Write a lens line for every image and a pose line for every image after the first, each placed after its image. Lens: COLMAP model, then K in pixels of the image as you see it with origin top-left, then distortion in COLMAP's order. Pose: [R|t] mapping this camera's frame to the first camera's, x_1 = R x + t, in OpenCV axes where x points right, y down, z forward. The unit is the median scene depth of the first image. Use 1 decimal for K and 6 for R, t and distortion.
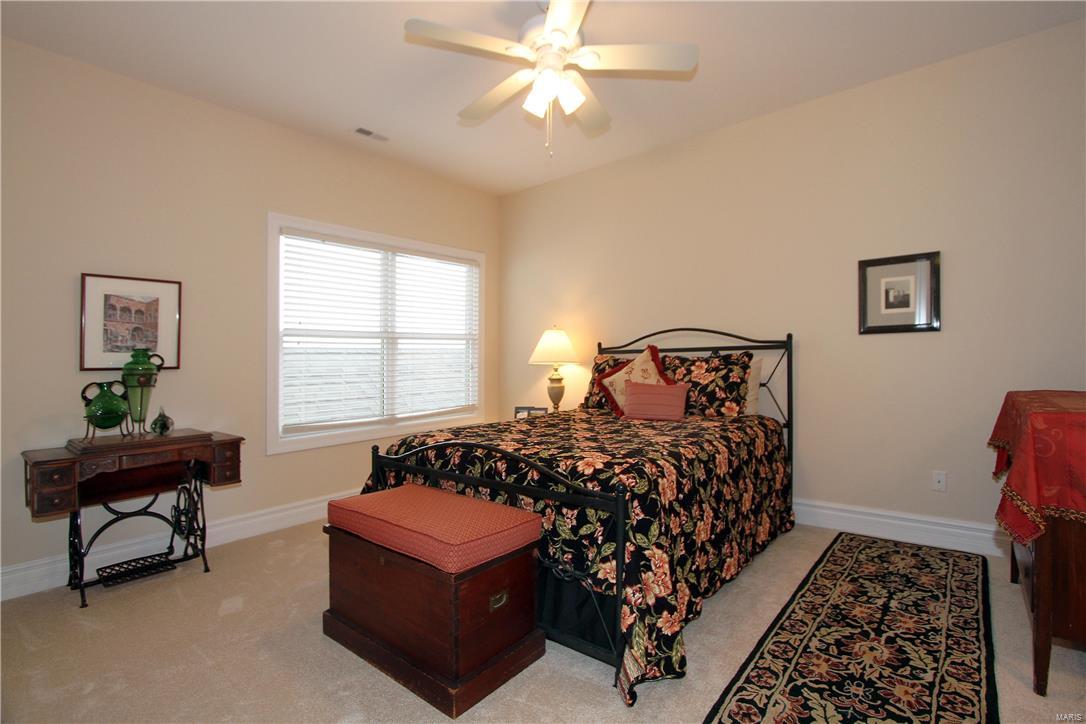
lens RADIAL K [[522.7, 0, 543.0], [0, 522.7, 362.0], [0, 0, 1]] dist [-0.017825, 0.000050]
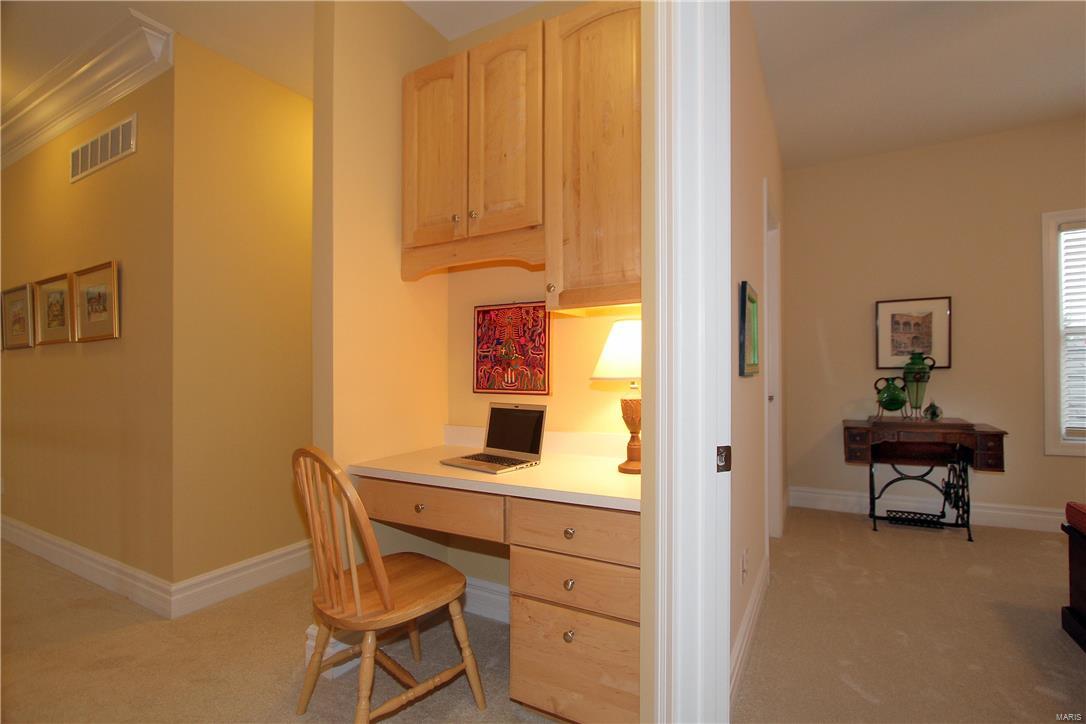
lens RADIAL K [[498.6, 0, 543.0], [0, 498.6, 362.0], [0, 0, 1]] dist [-0.022346, 0.000043]
pose [[0.178702, 0.006618, -0.983881, 0.280286], [0.011559, 0.999894, 0.008825, -0.024230], [0.983835, -0.012949, 0.178606, -0.156722]]
